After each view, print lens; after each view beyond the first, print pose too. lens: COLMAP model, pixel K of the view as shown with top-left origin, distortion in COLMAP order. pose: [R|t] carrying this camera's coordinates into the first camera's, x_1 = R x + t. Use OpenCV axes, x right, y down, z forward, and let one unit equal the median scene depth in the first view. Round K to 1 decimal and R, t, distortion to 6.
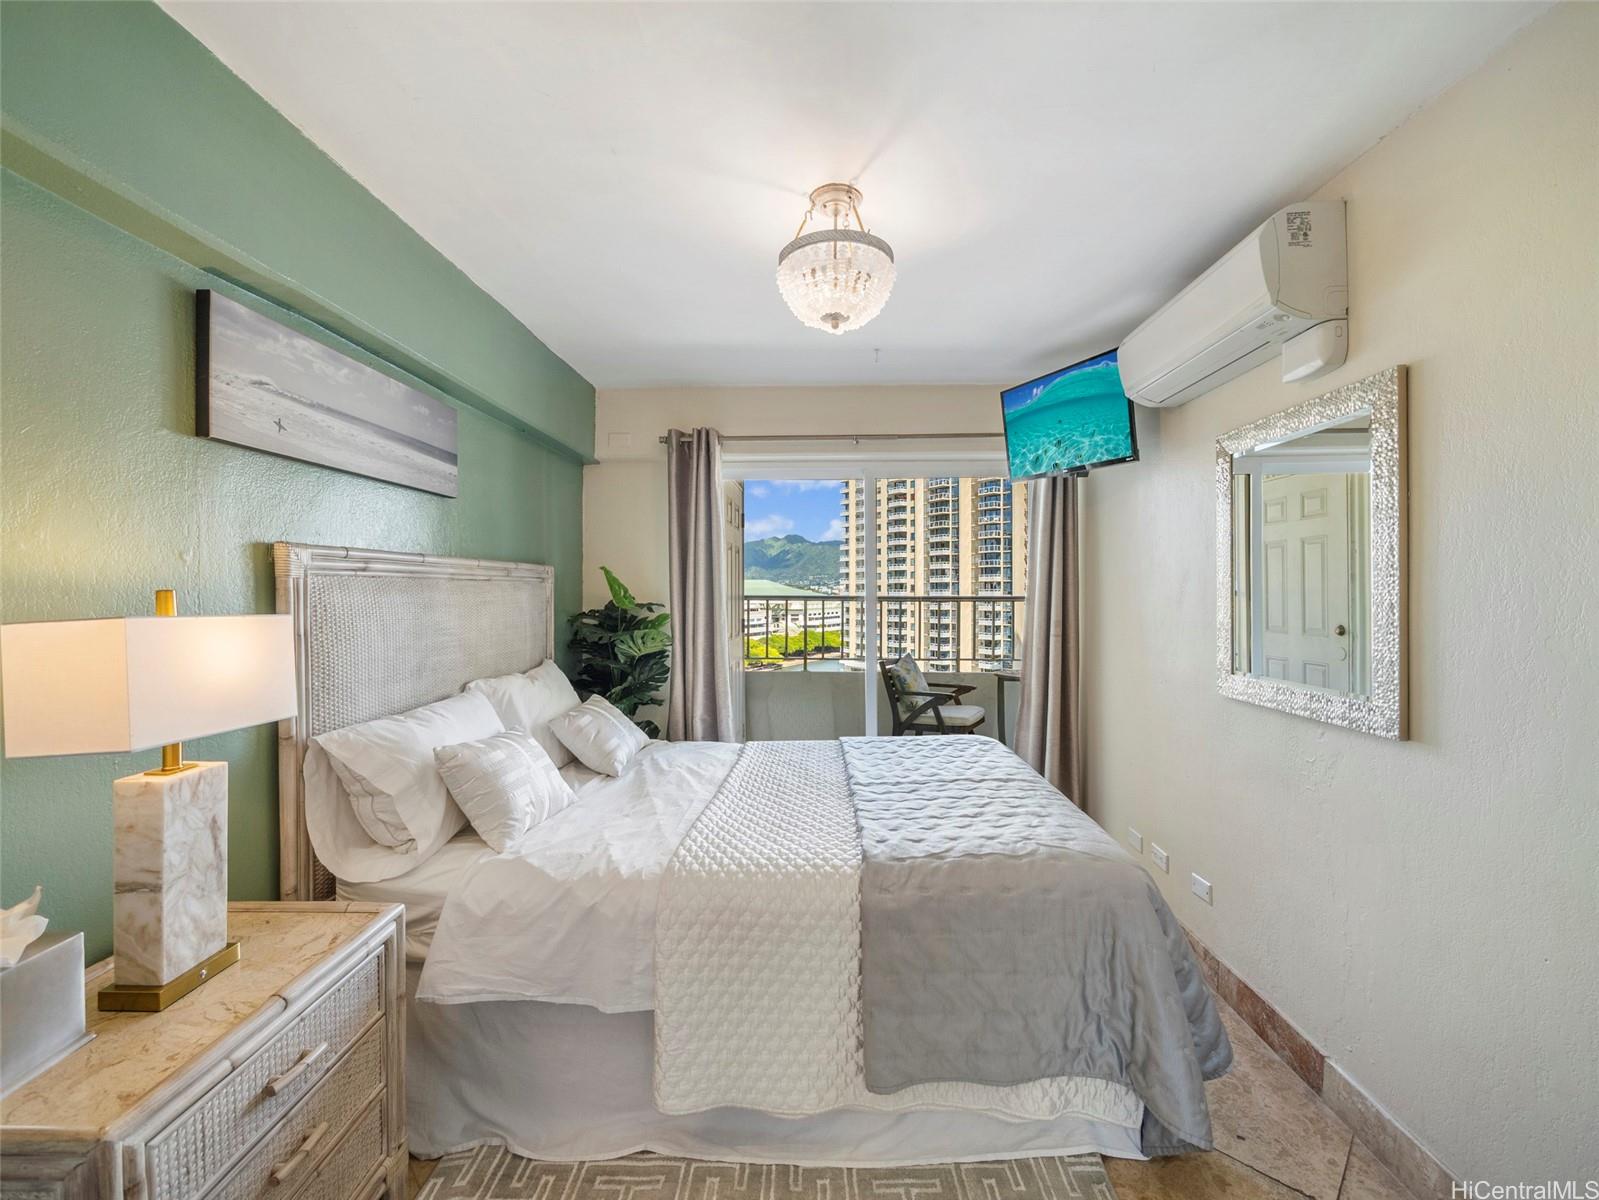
lens RADIAL K [[662.1, 0, 801.2], [0, 662.1, 594.1], [0, 0, 1]] dist [-0.013457, 0.002699]
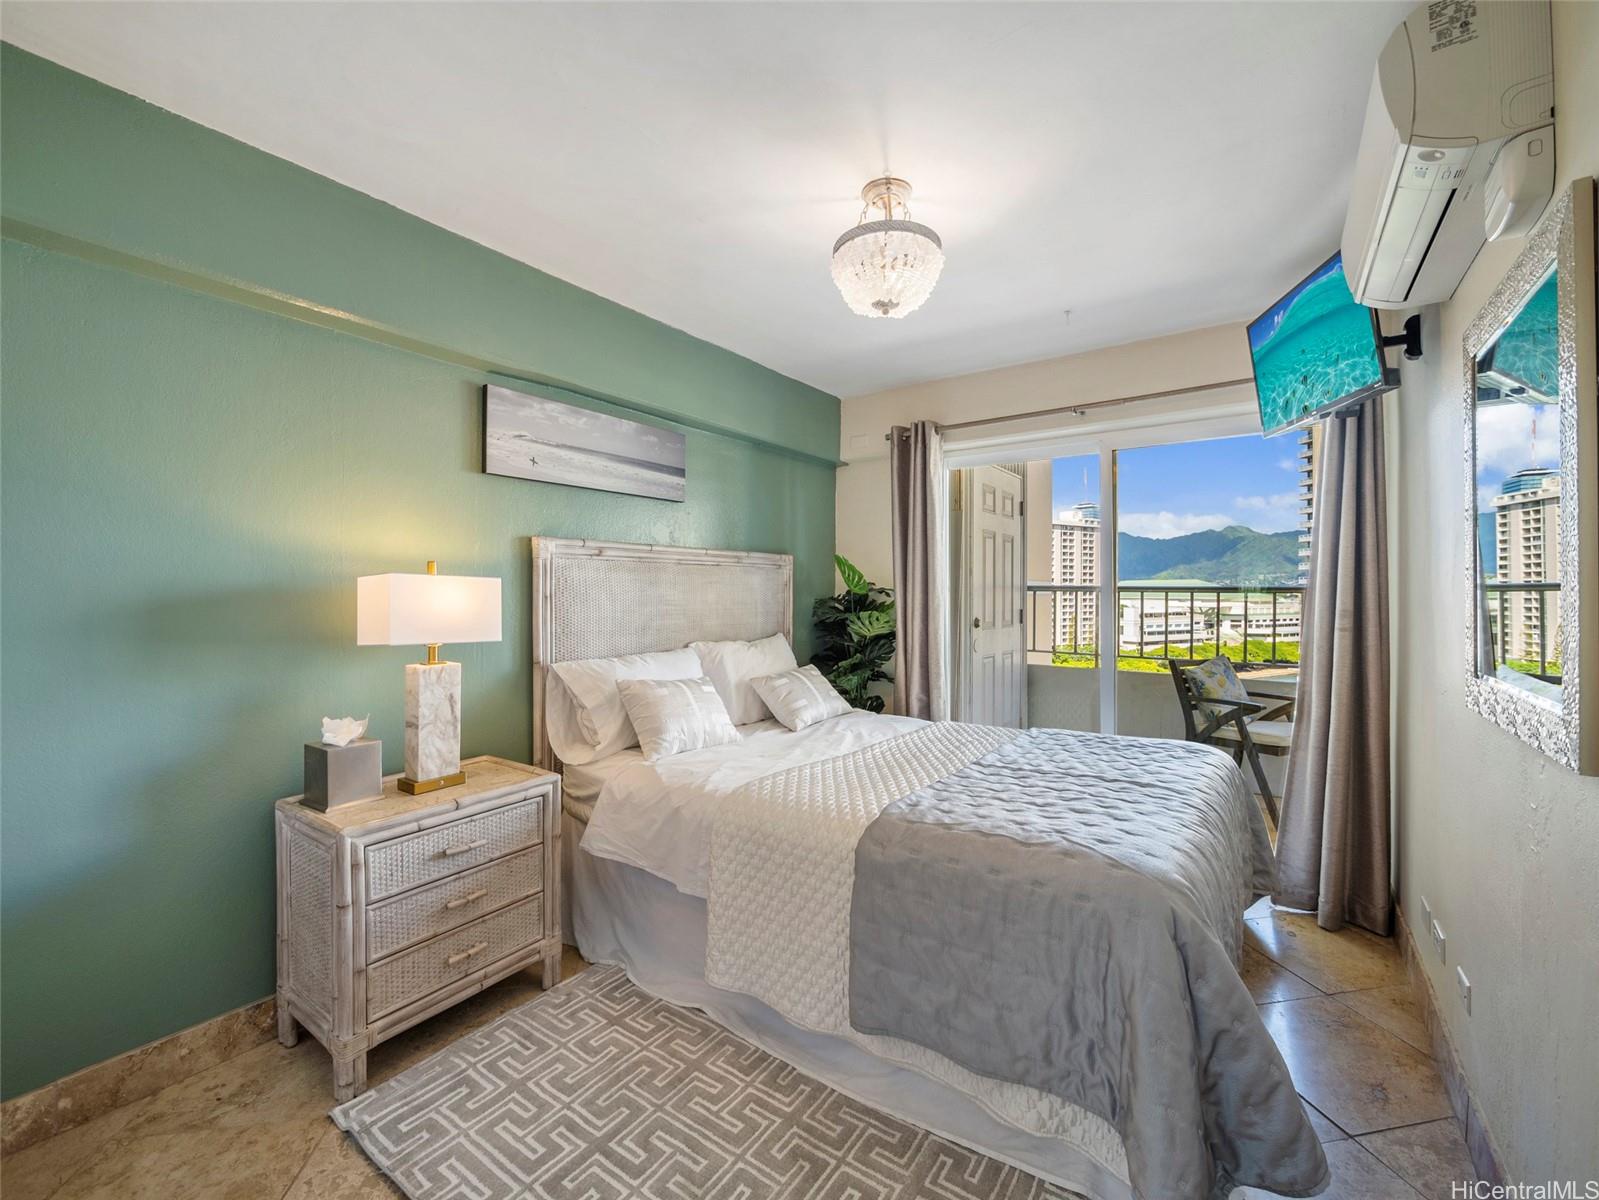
lens RADIAL K [[662.1, 0, 815.9], [0, 662.1, 591.1], [0, 0, 1]] dist [-0.013457, 0.002699]
pose [[0.832012, 0.003283, -0.554747, 0.590594], [-0.007037, 0.999964, -0.004637, 0.050179], [0.554713, 0.007762, 0.832006, 0.065281]]
